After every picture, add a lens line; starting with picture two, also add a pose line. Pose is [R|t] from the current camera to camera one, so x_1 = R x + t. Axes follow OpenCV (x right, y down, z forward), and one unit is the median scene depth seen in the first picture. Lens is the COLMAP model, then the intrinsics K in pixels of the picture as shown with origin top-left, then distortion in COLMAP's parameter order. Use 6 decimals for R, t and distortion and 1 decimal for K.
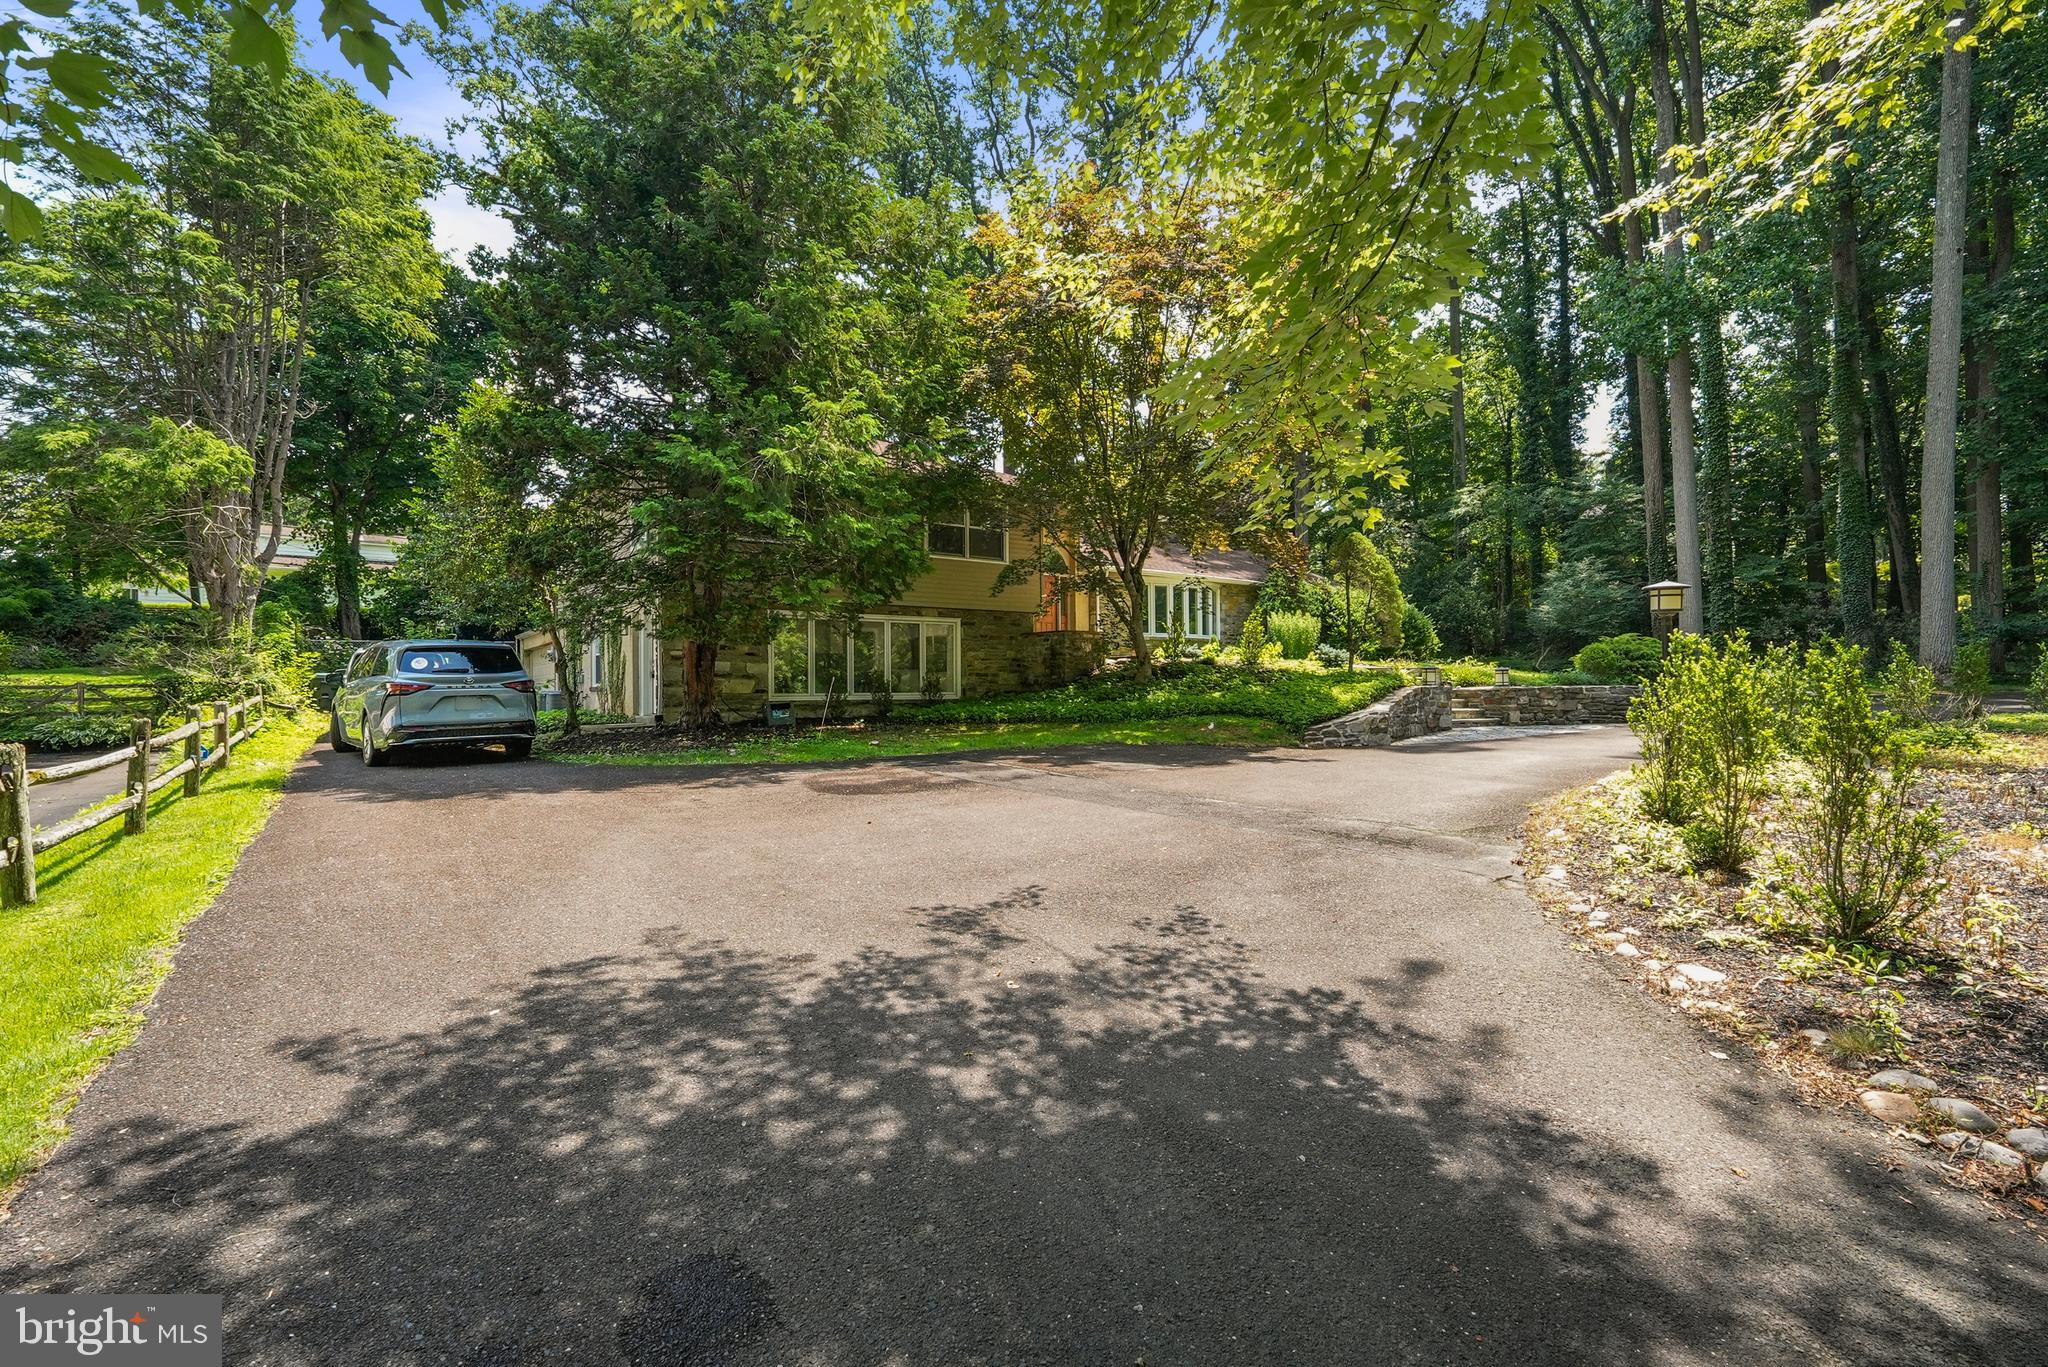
lens RADIAL K [[939.9, 0, 1013.1], [0, 939.9, 691.9], [0, 0, 1]] dist [0.001360, -0.000012]
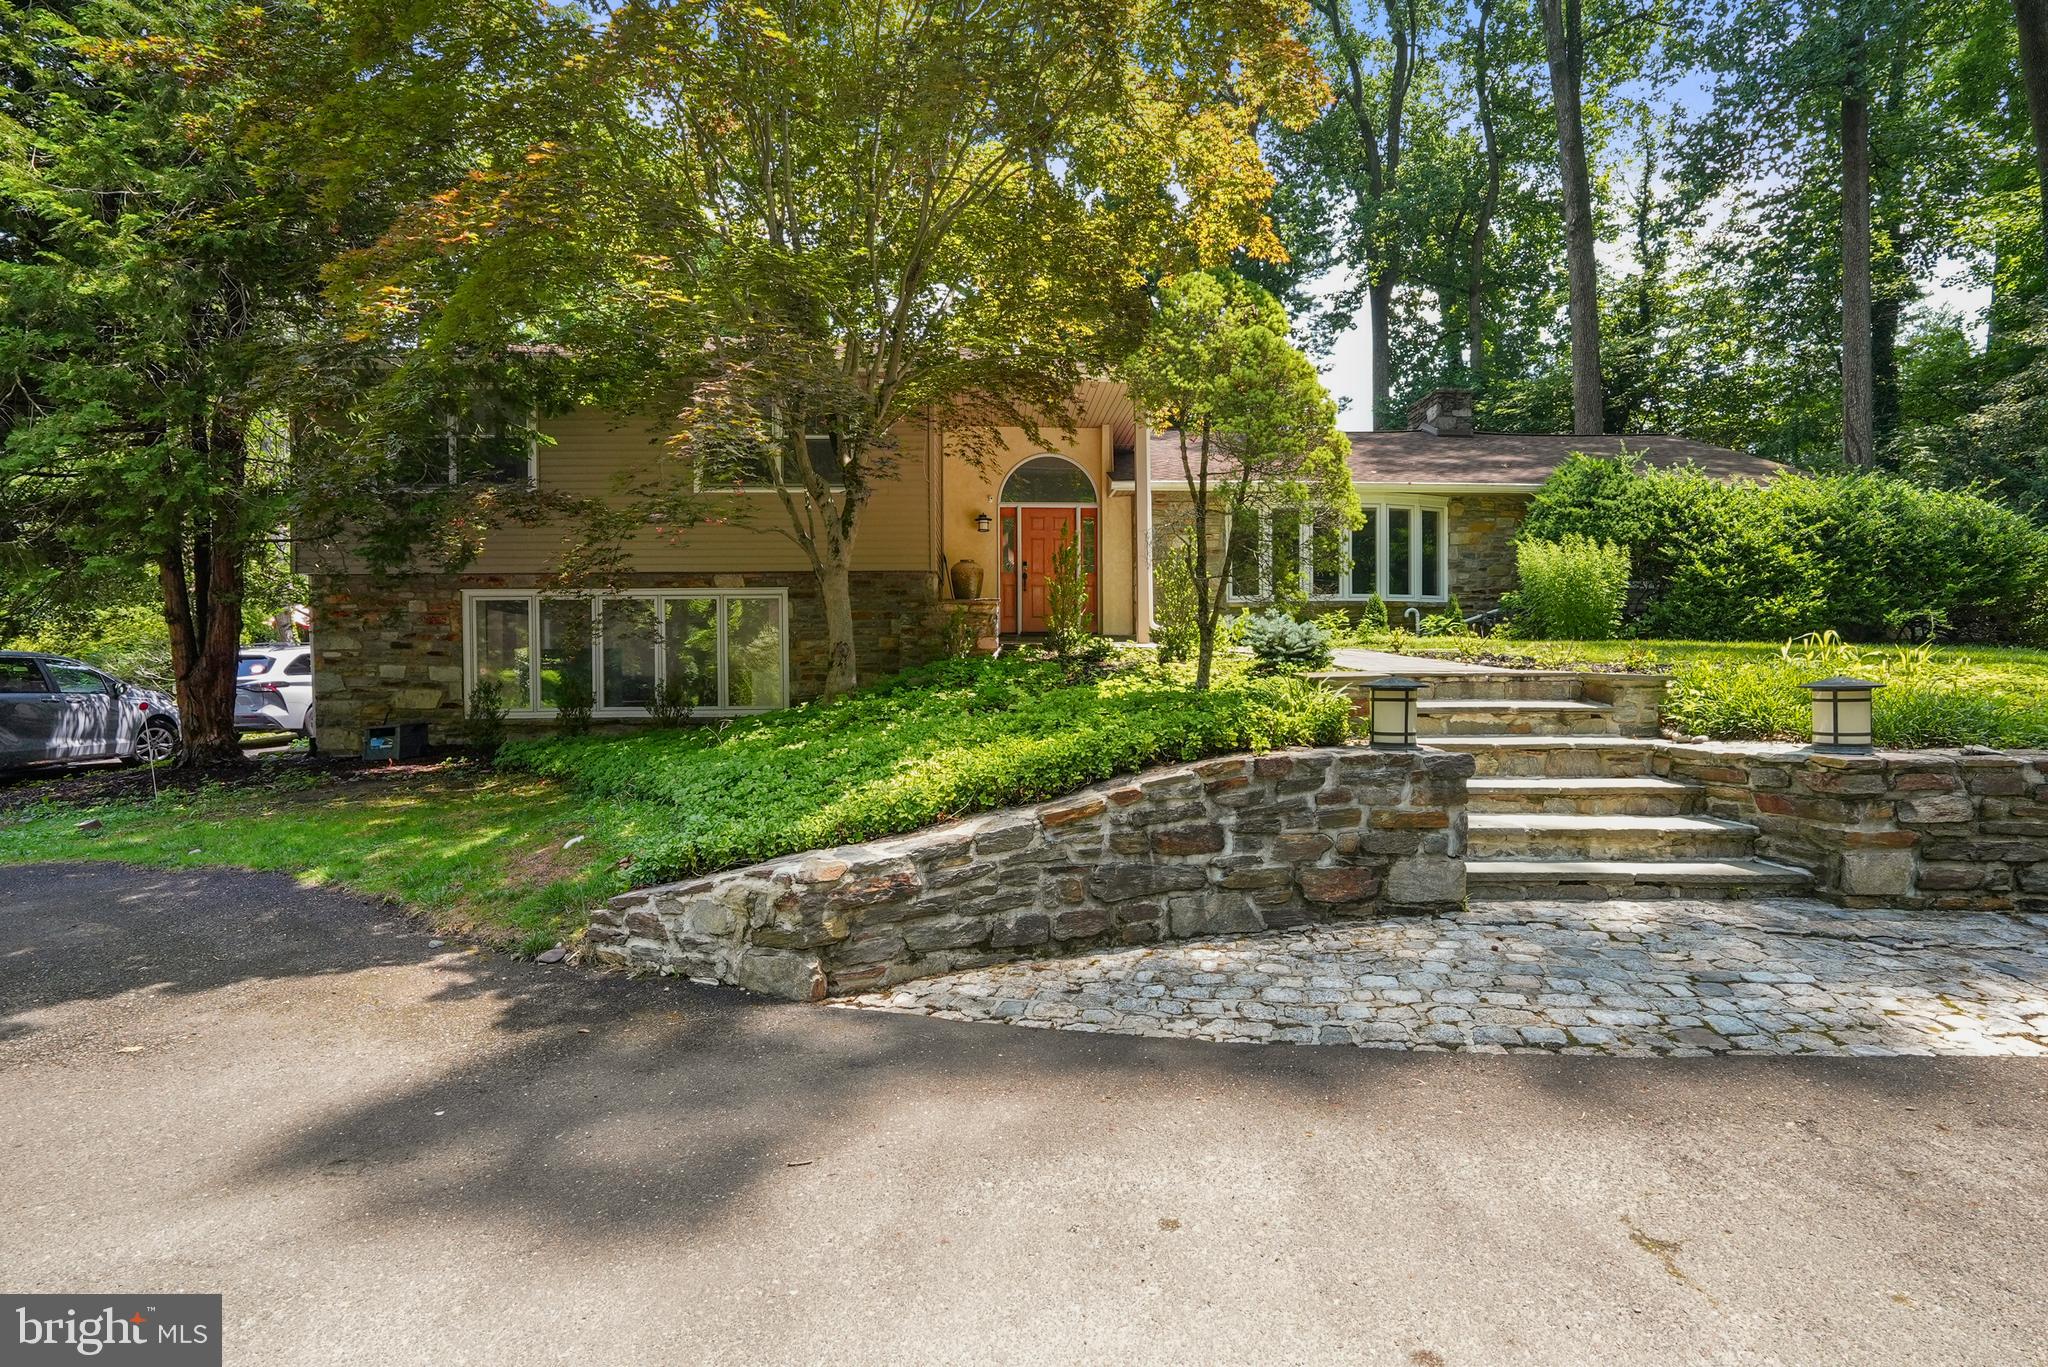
lens RADIAL K [[939.9, 0, 1031.1], [0, 939.9, 675.6], [0, 0, 1]] dist [0.001360, -0.000012]
pose [[0.822325, 0.003775, -0.569006, 0.454618], [-0.001559, 0.999989, 0.004380, -0.024854], [0.569016, -0.002715, 0.822322, 0.617331]]
